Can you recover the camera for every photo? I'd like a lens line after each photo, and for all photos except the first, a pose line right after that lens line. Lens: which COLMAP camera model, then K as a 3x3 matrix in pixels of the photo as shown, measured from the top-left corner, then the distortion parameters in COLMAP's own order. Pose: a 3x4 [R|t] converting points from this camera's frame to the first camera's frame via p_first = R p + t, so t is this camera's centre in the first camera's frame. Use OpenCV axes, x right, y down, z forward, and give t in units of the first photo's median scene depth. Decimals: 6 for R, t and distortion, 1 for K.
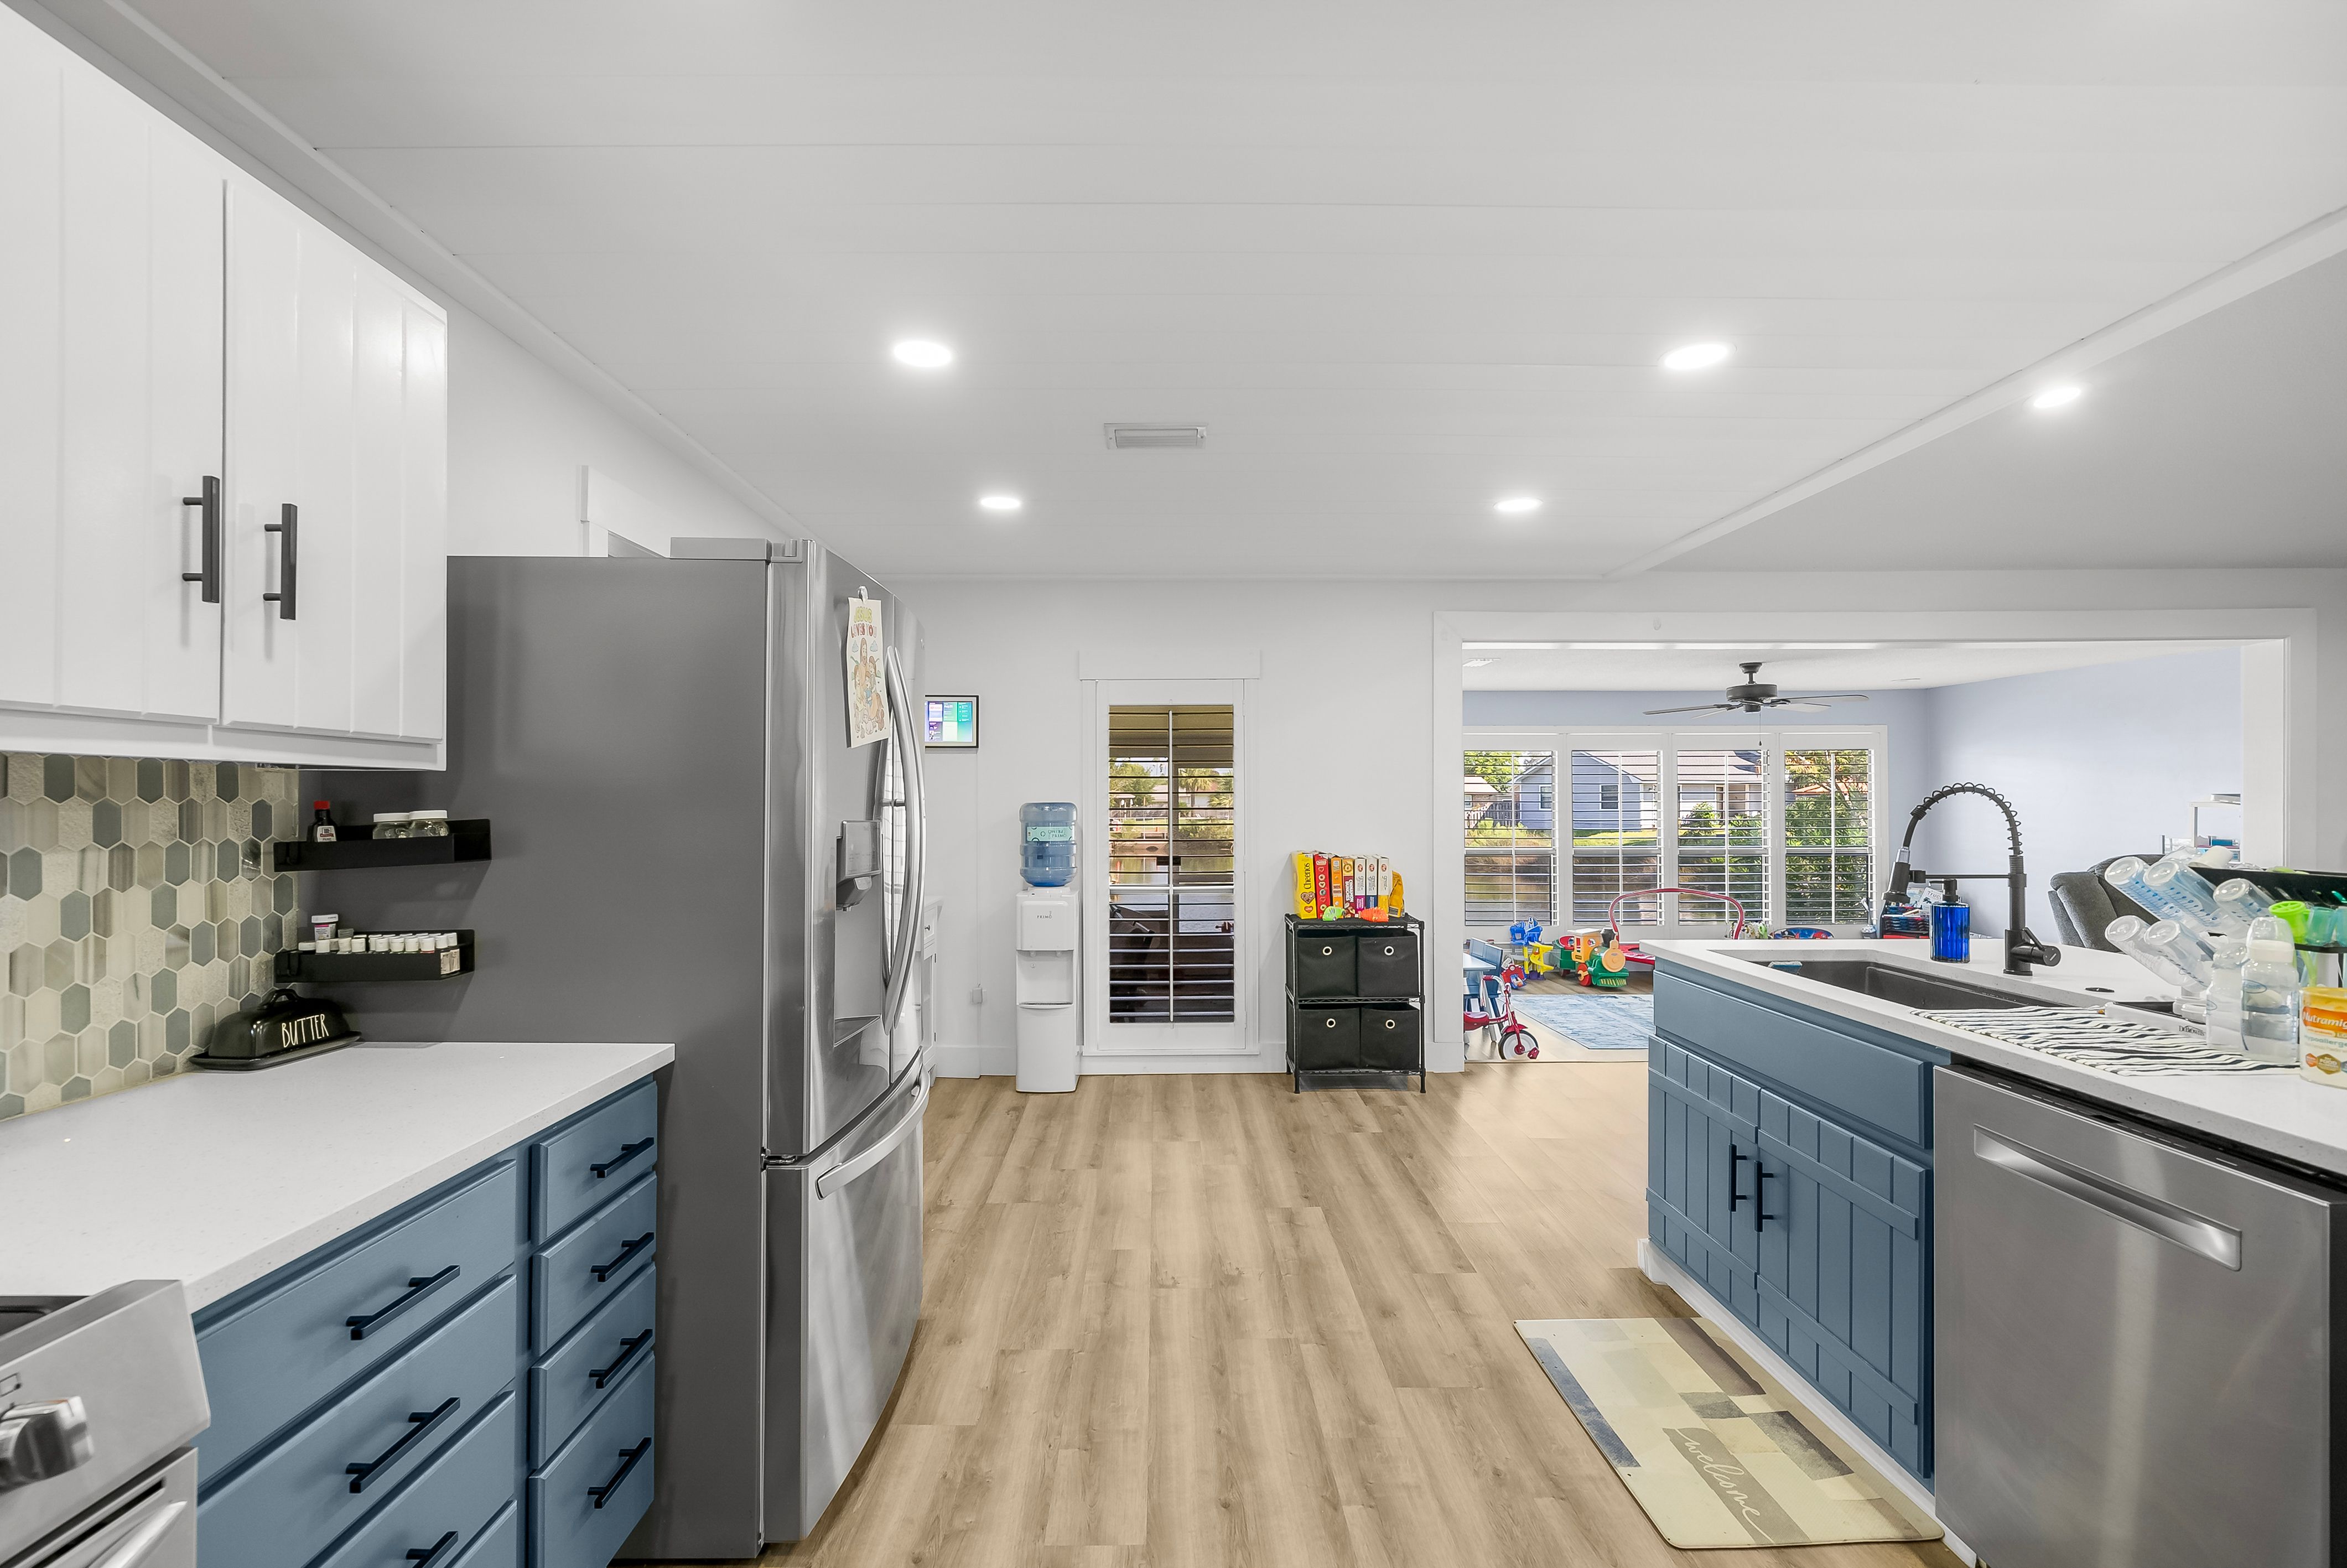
lens RADIAL K [[1033.0, 0, 1170.8], [0, 1033.0, 795.0], [0, 0, 1]] dist [-0.002754, -0.000175]
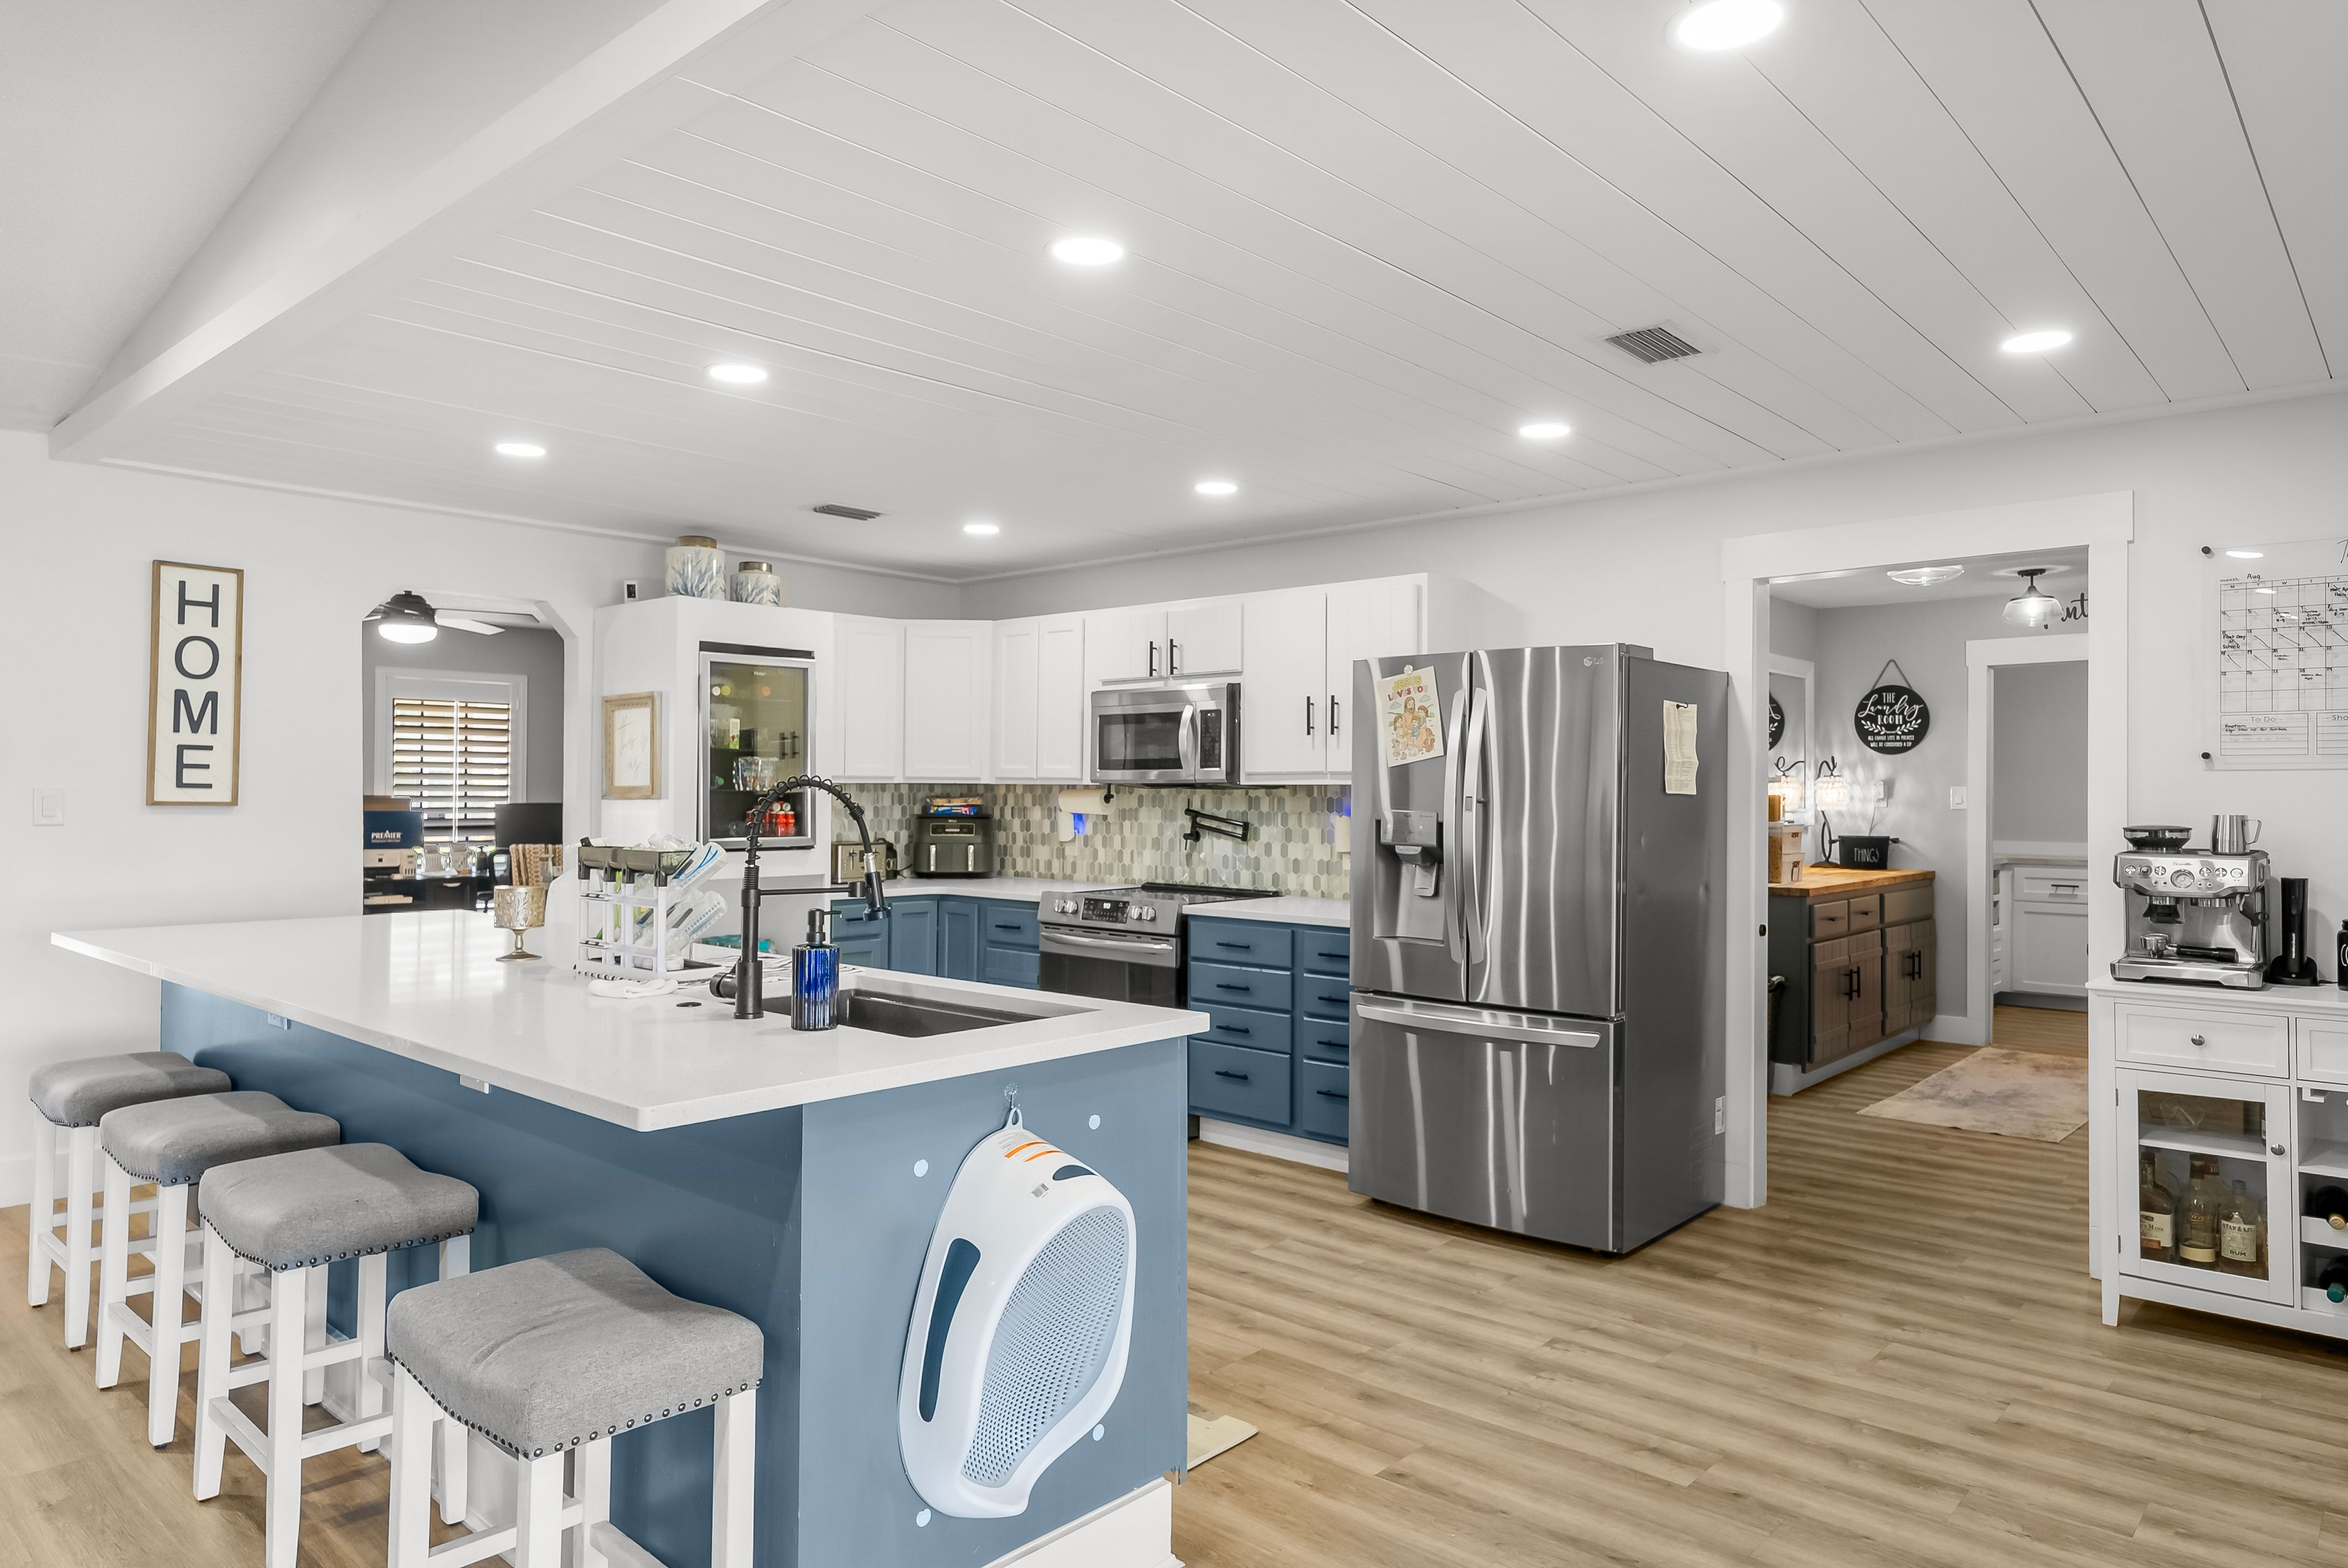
lens RADIAL K [[1429.9, 0, 1164.0], [0, 1429.9, 783.1], [0, 0, 1]] dist [-0.000702, 0.000064]
pose [[-0.676978, -0.010745, -0.735925, 1.461281], [-0.001726, 0.999914, -0.013012, 0.010031], [0.736002, -0.007538, -0.676938, 2.045388]]
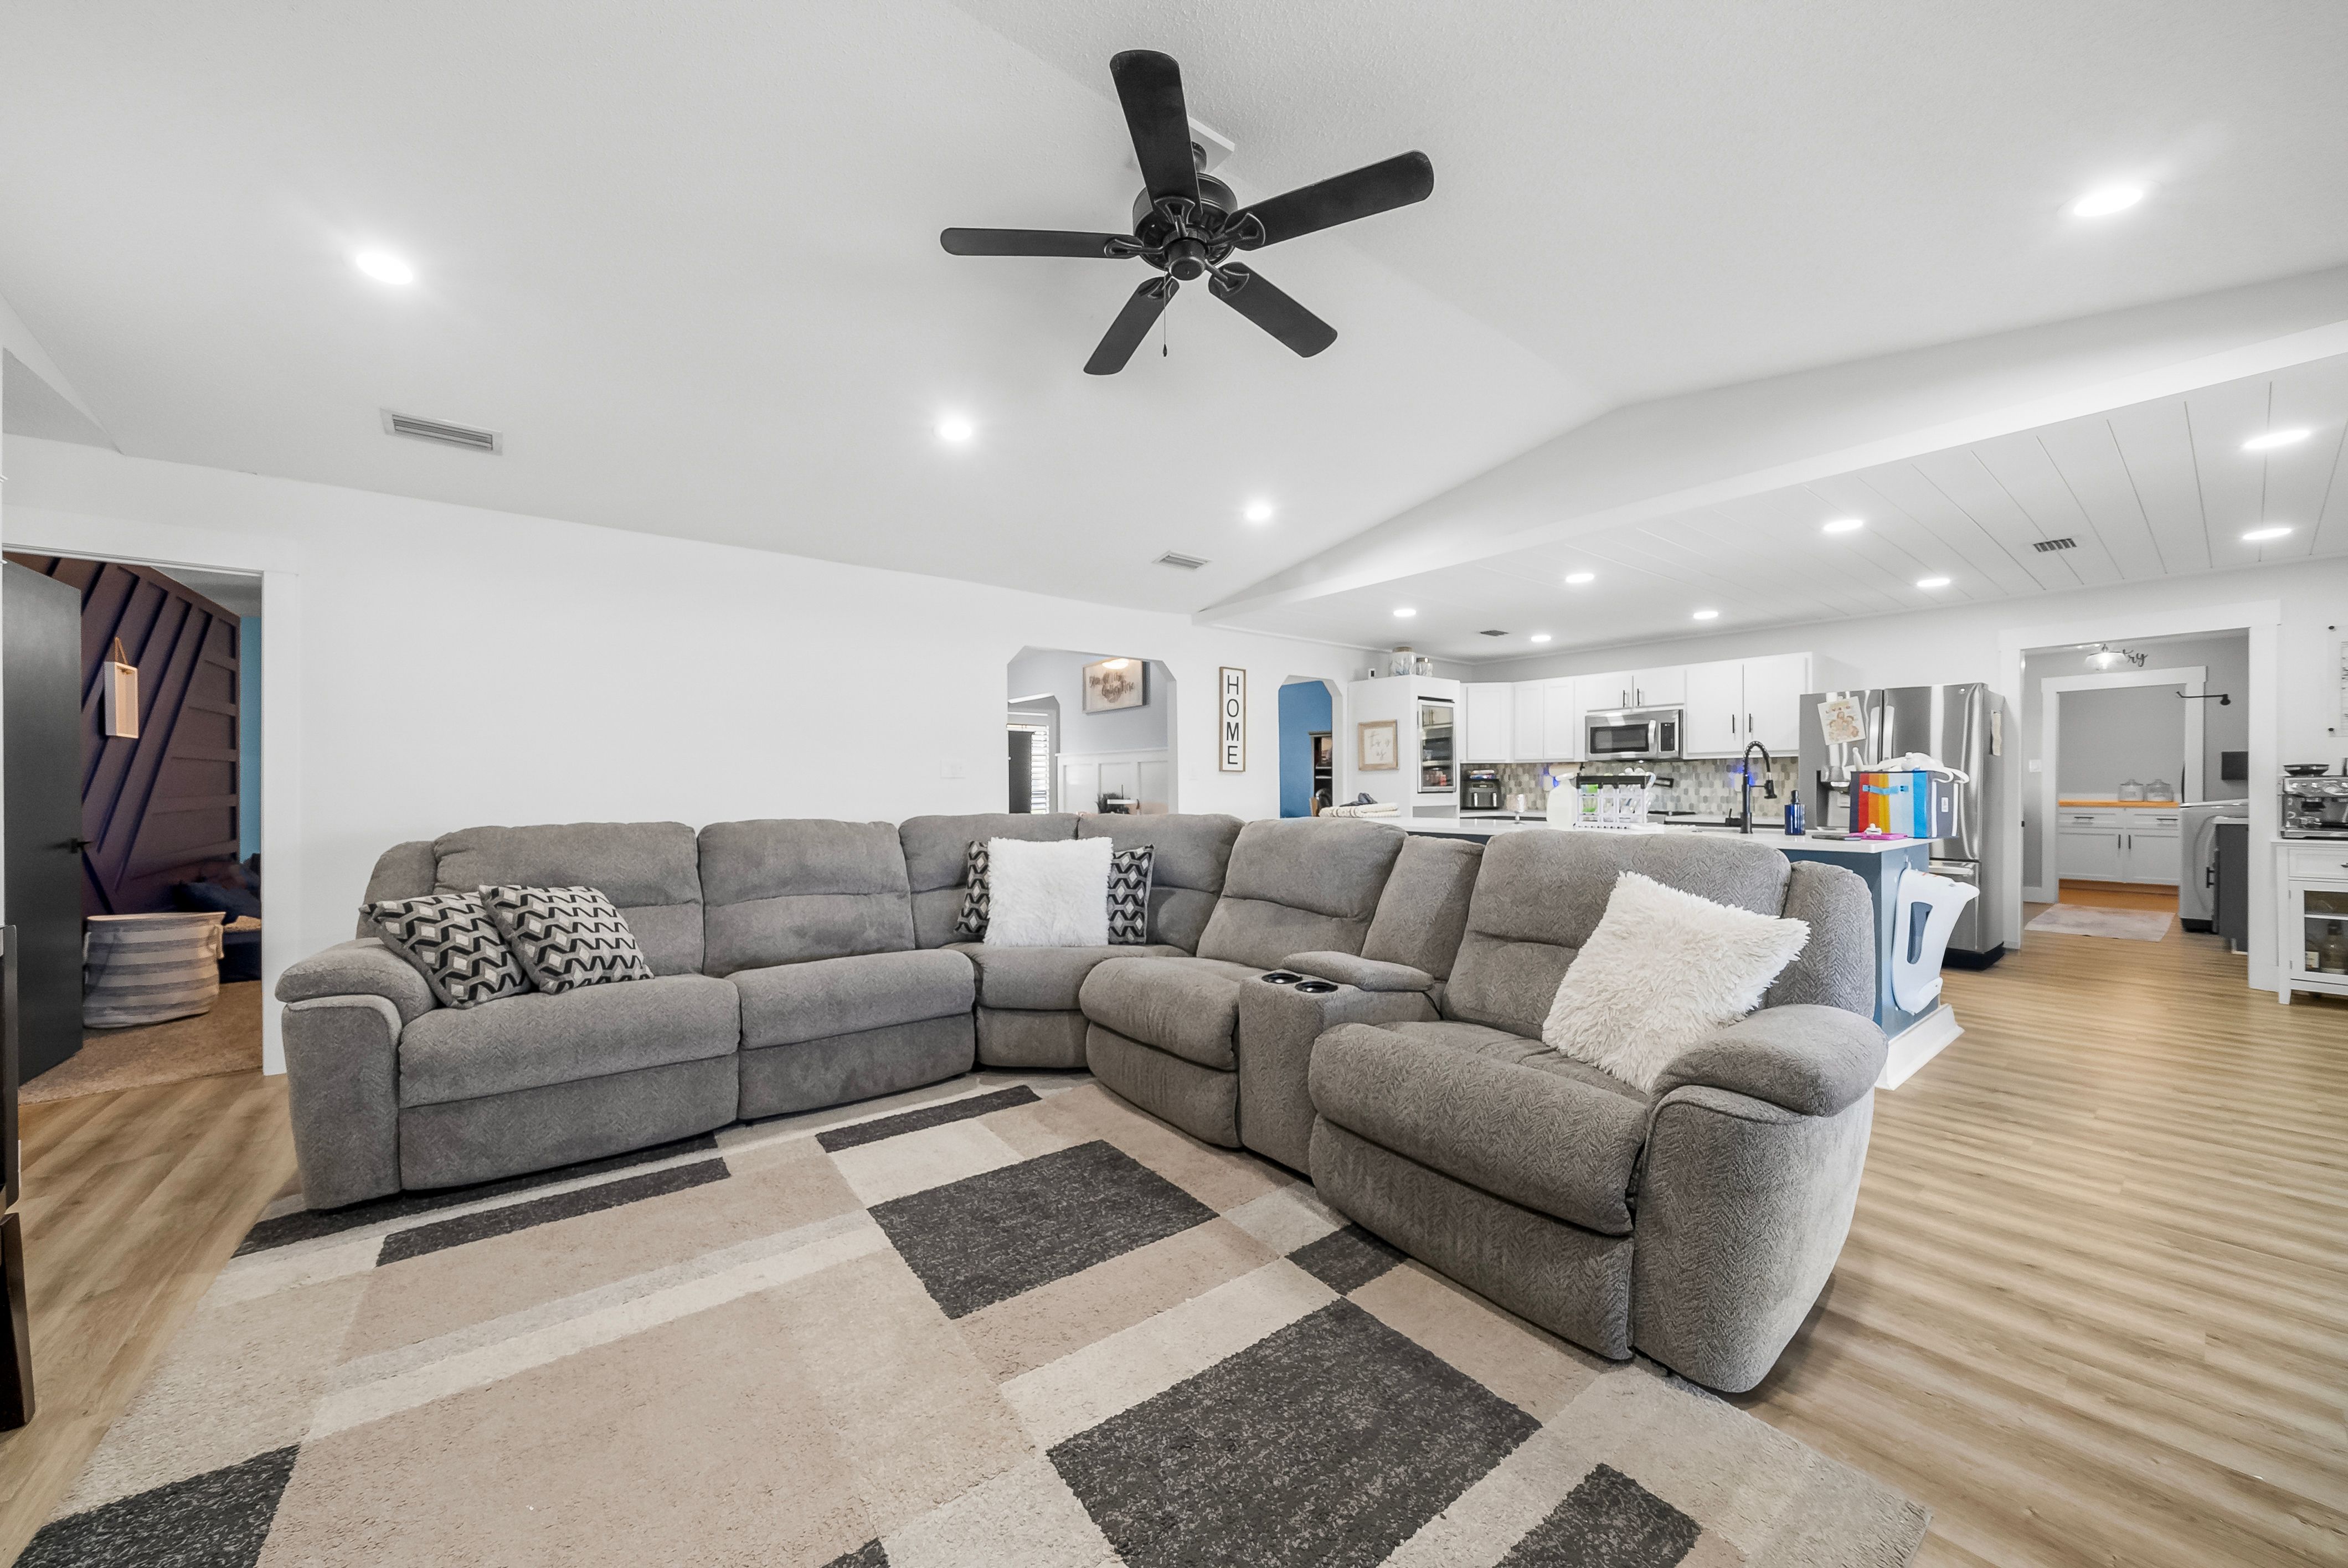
lens RADIAL K [[831.1, 0, 1173.0], [0, 831.1, 791.3], [0, 0, 1]] dist [0.000399, -0.000454]
pose [[-0.794190, 0.004839, -0.607650, 2.830862], [0.006005, 0.999982, 0.000115, 0.087094], [0.607640, -0.003557, -0.794205, 1.688373]]
